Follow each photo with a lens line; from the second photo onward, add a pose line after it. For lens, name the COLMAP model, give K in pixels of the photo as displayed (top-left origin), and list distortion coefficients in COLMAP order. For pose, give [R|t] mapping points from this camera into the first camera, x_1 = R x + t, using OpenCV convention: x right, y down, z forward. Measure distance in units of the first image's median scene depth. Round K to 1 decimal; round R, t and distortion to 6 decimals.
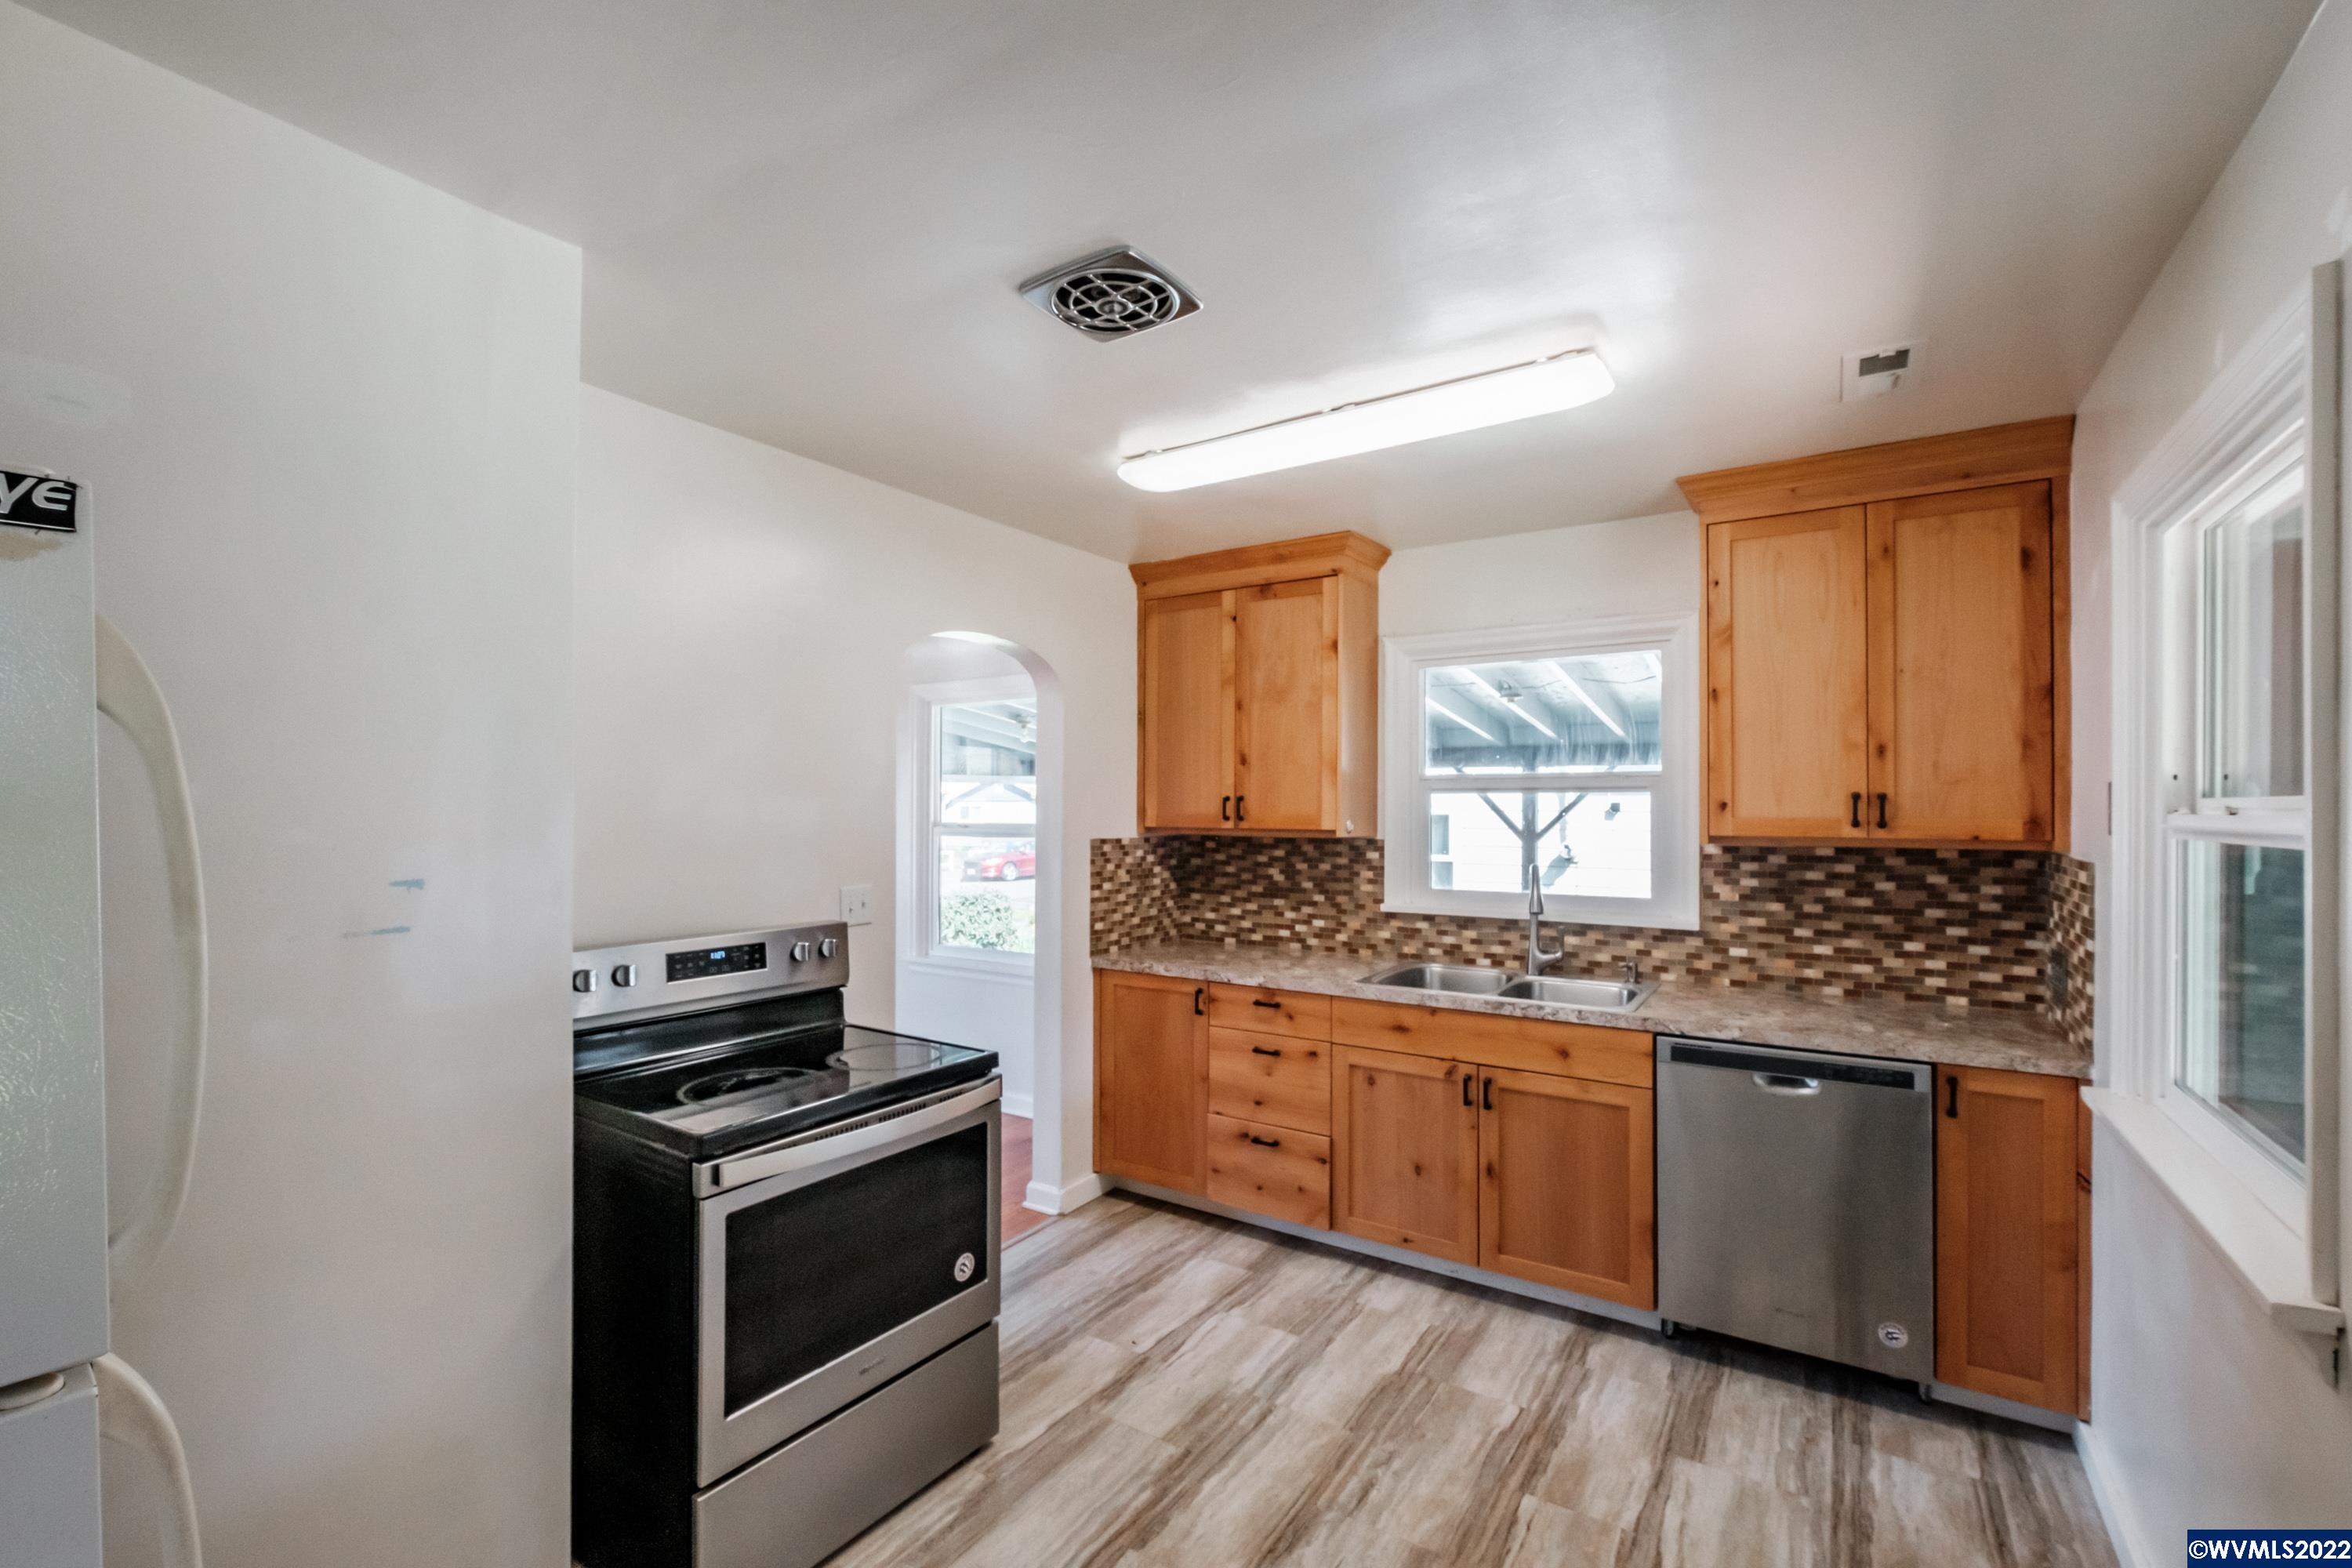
lens RADIAL K [[1014.1, 0, 1144.7], [0, 1014.1, 798.9], [0, 0, 1]] dist [-0.007721, 0.001611]
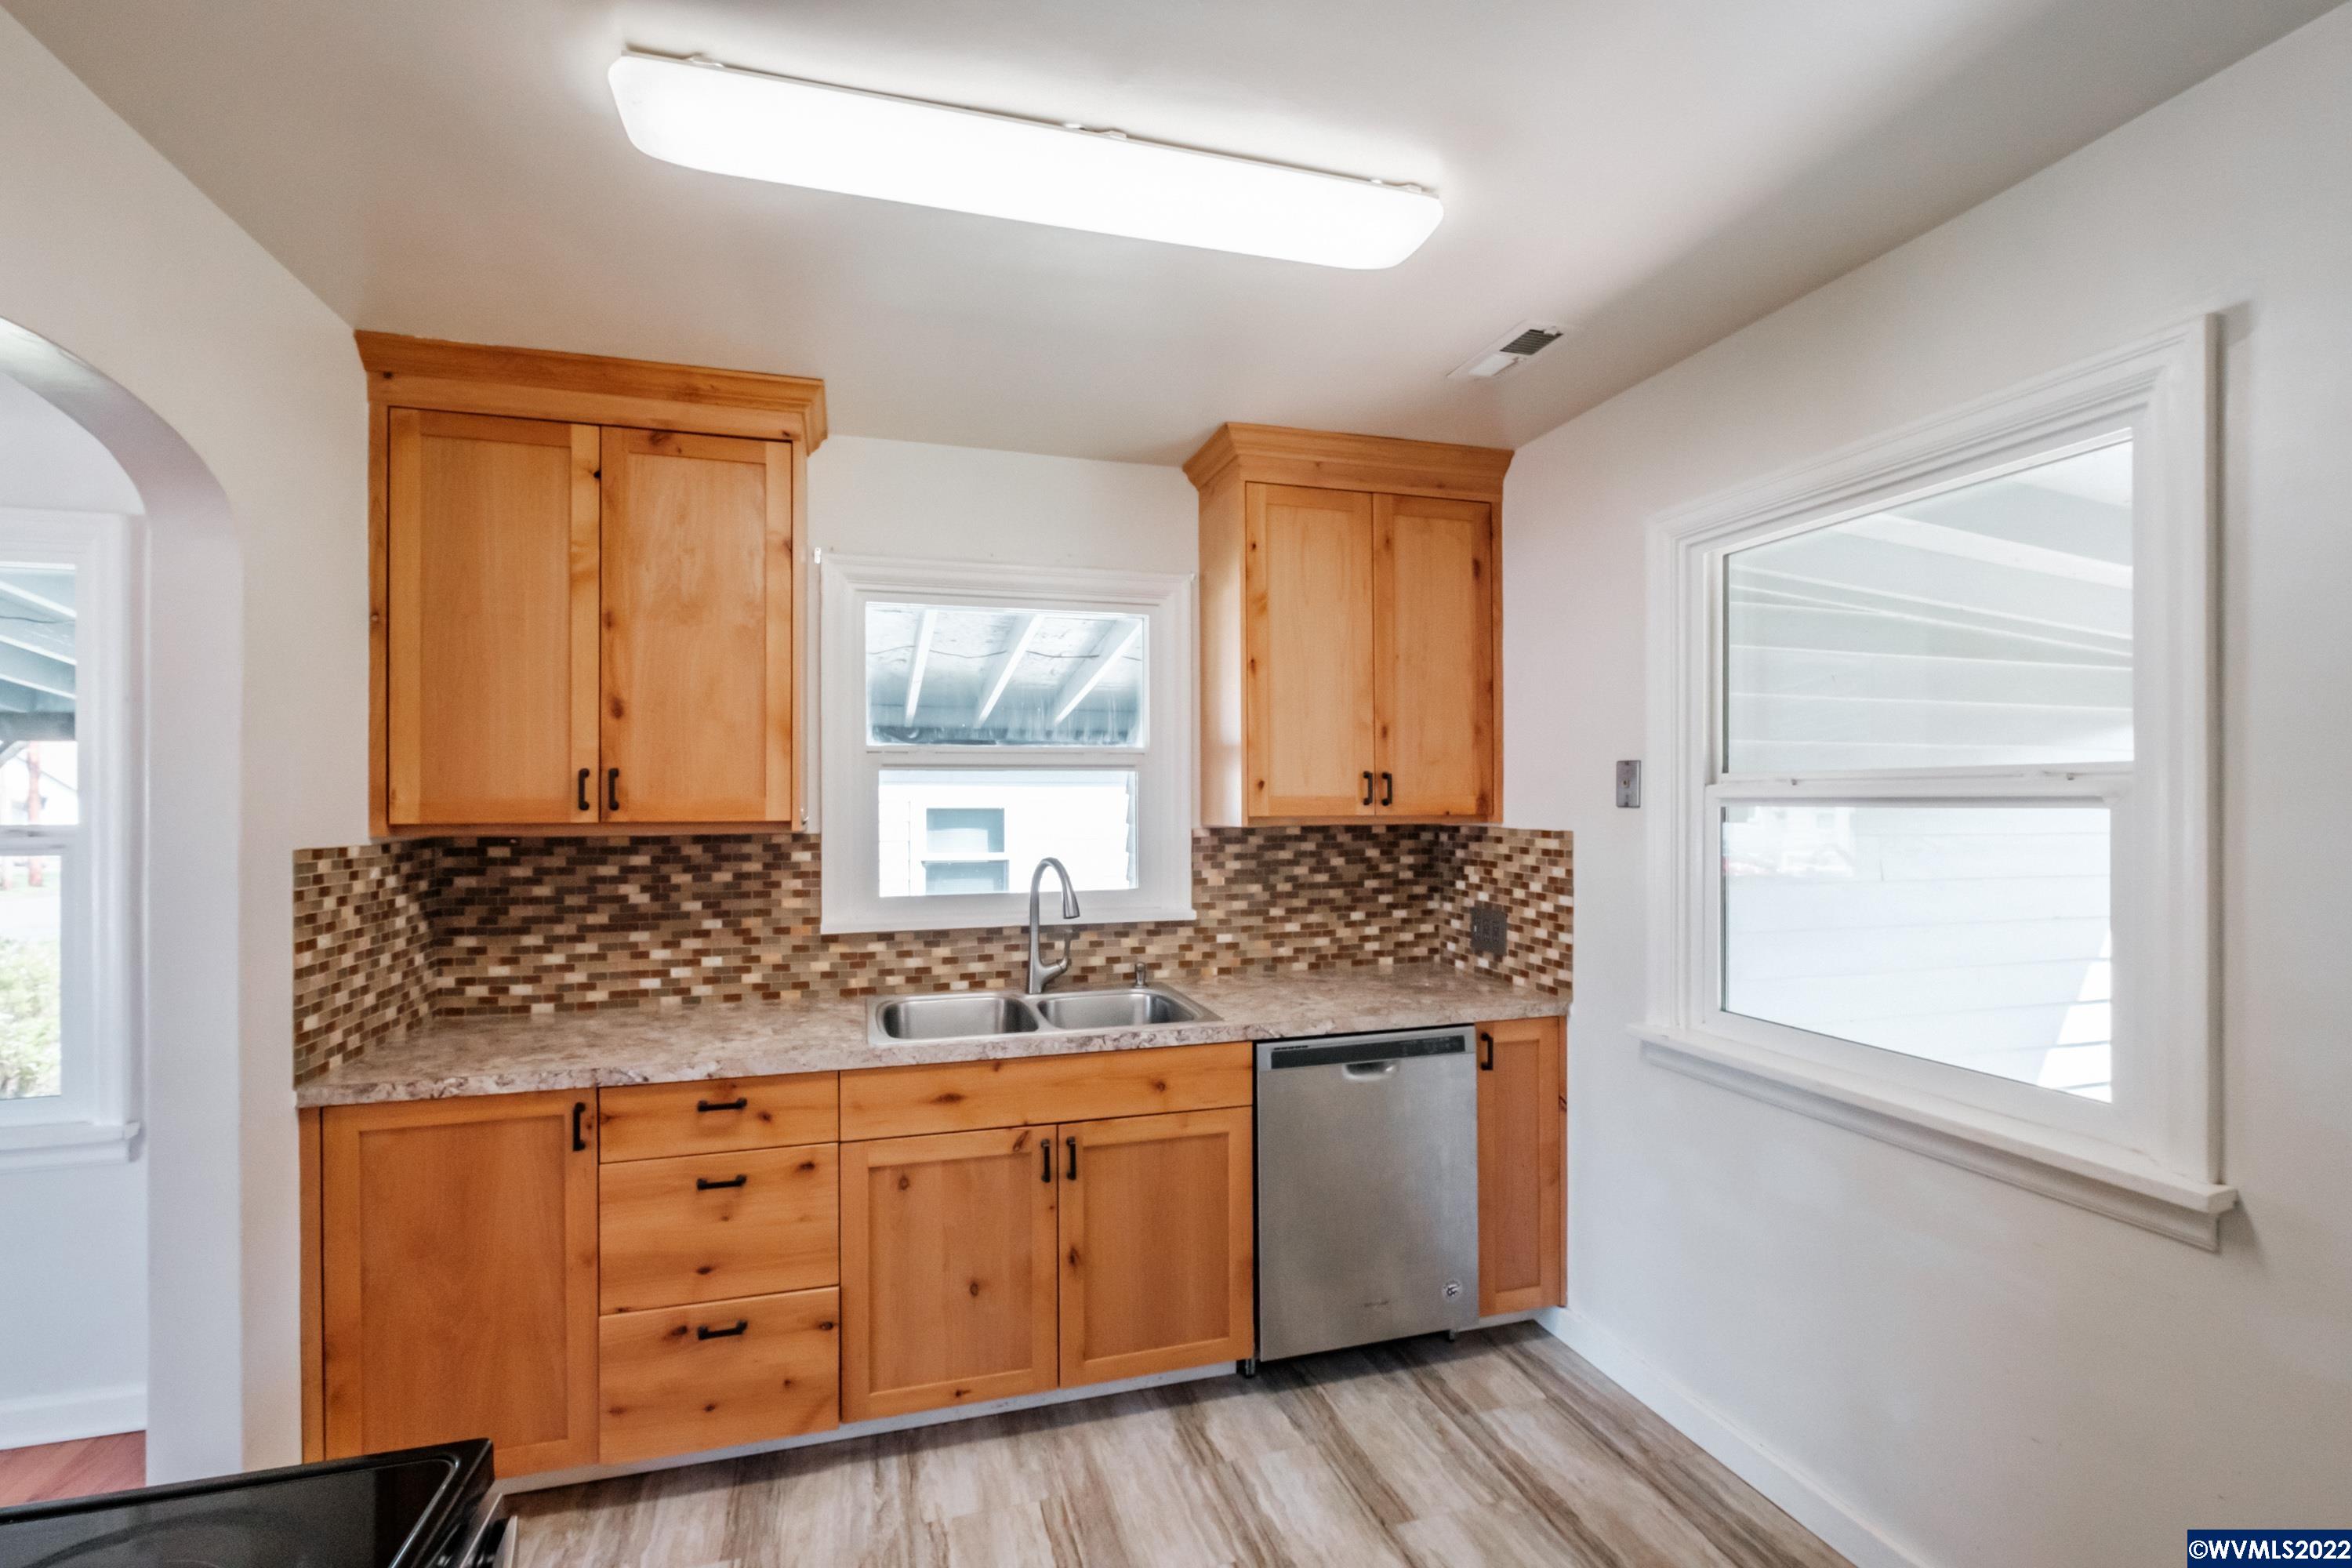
lens RADIAL K [[1014.1, 0, 1144.7], [0, 1014.1, 798.9], [0, 0, 1]] dist [-0.007721, 0.001611]
pose [[0.638474, -0.003437, 0.769635, -0.187465], [-0.000414, 0.999988, 0.004809, 0.013341], [-0.769643, -0.003389, 0.638466, 0.409465]]
